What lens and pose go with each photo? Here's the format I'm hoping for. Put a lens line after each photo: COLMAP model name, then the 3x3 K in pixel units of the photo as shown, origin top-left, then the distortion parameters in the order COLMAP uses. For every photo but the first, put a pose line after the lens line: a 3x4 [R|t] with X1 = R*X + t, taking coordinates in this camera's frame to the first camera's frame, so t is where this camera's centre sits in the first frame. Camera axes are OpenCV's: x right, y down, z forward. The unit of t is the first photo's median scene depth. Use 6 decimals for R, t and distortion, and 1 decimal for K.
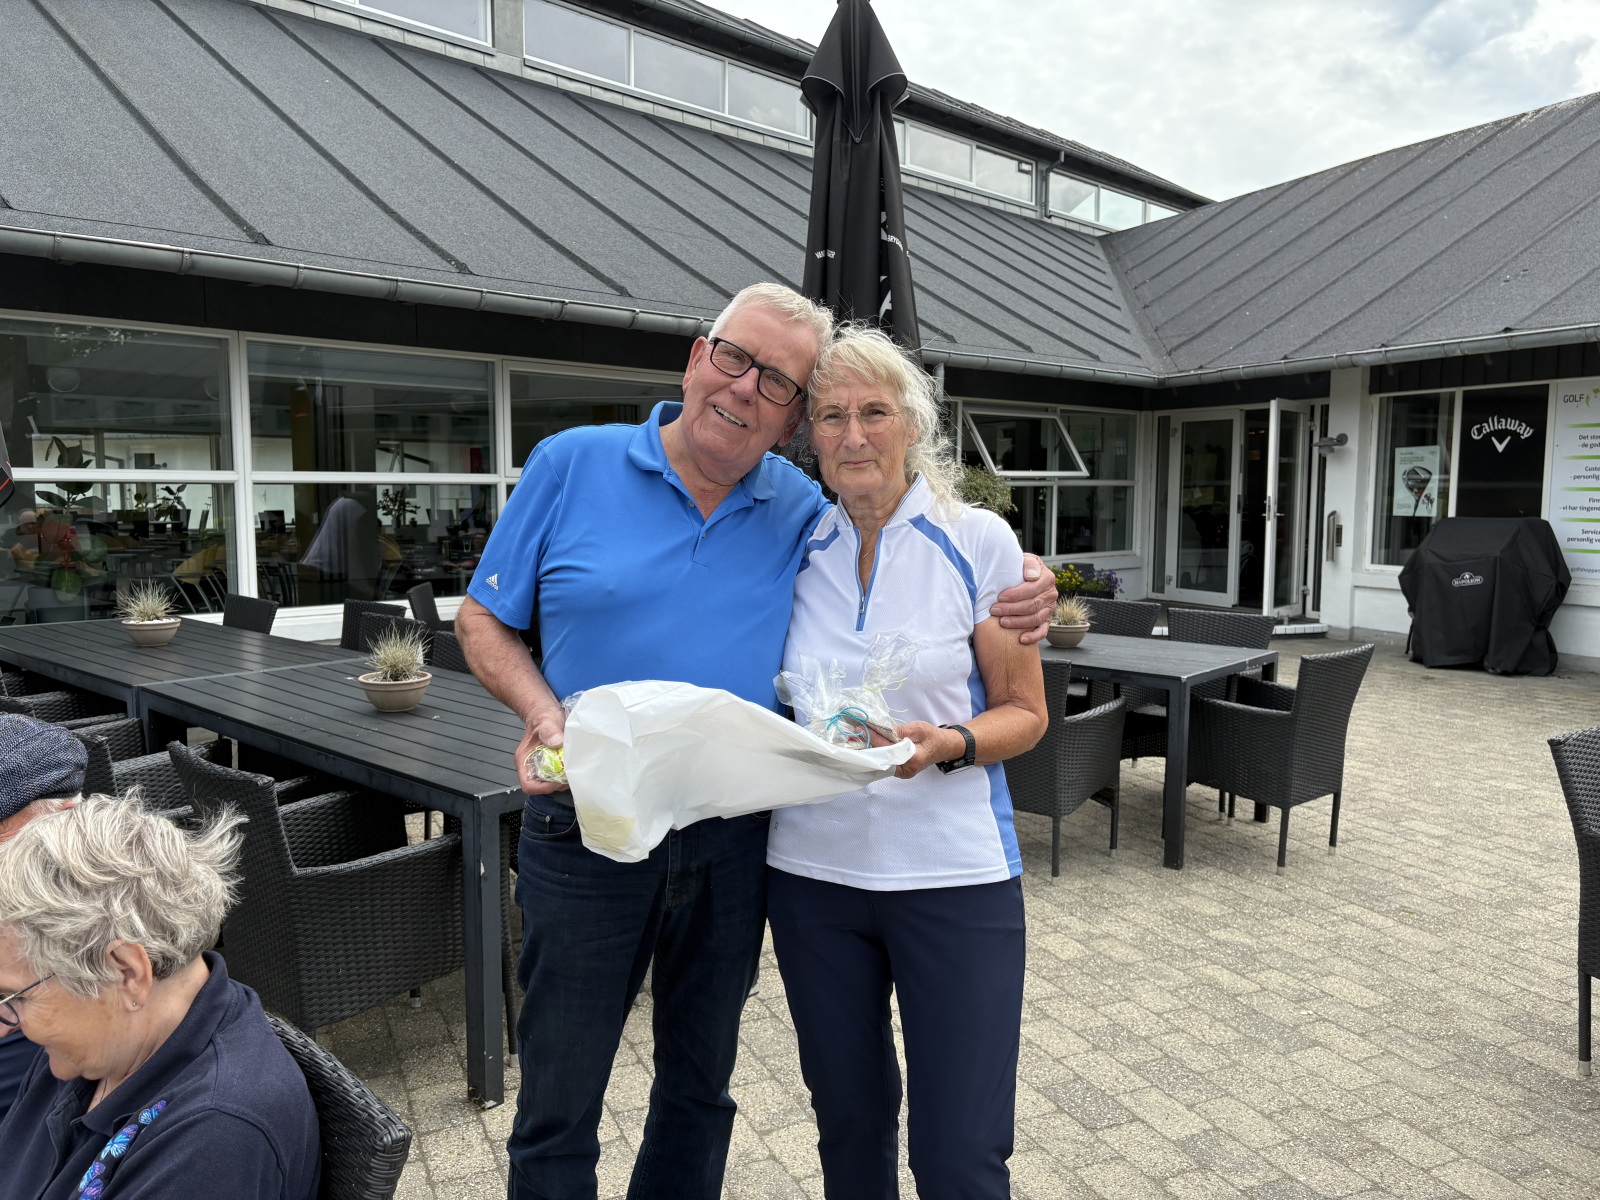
lens RADIAL K [[1236.8, 0, 782.3], [0, 1236.8, 618.8], [0, 0, 1]] dist [0.044352, -0.058502]
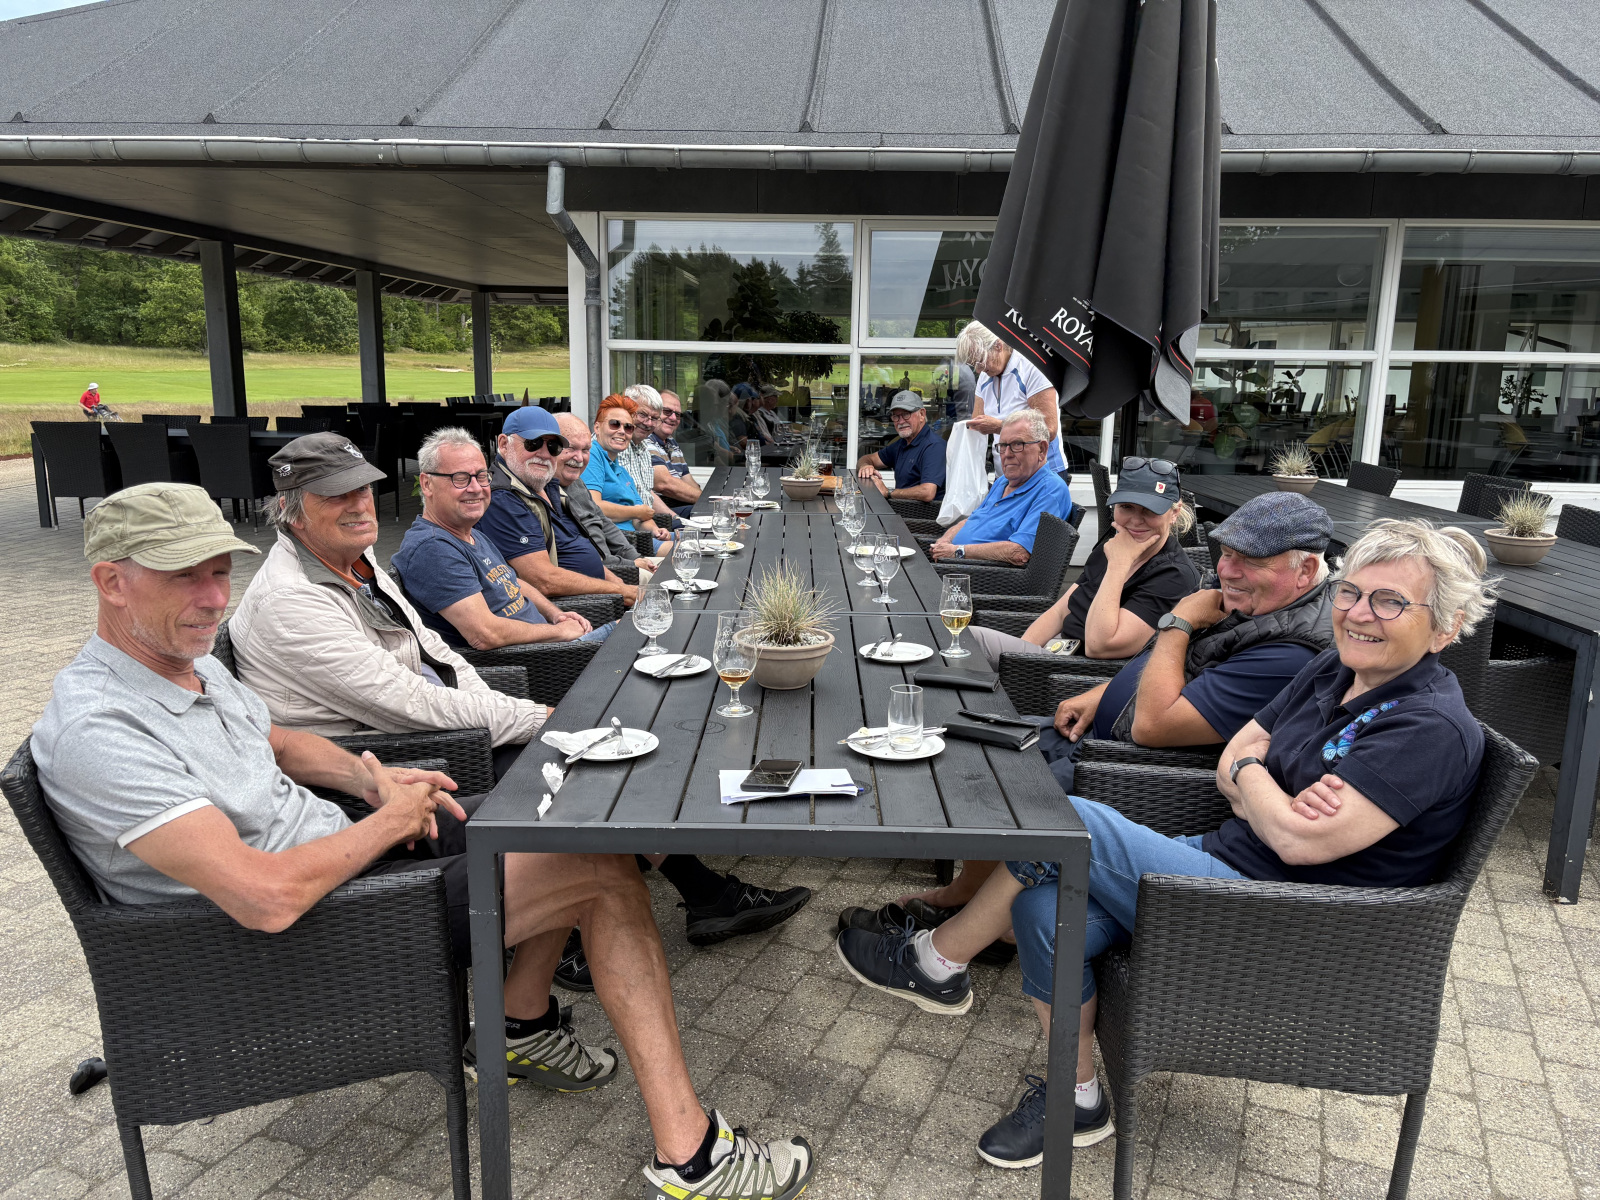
lens RADIAL K [[1236.8, 0, 782.3], [0, 1236.8, 618.8], [0, 0, 1]] dist [0.044352, -0.058502]
pose [[0.680254, 0.151602, -0.717128, 0.022697], [-0.088607, 0.988210, 0.124858, 0.020127], [0.727601, -0.021392, 0.685667, -0.115714]]
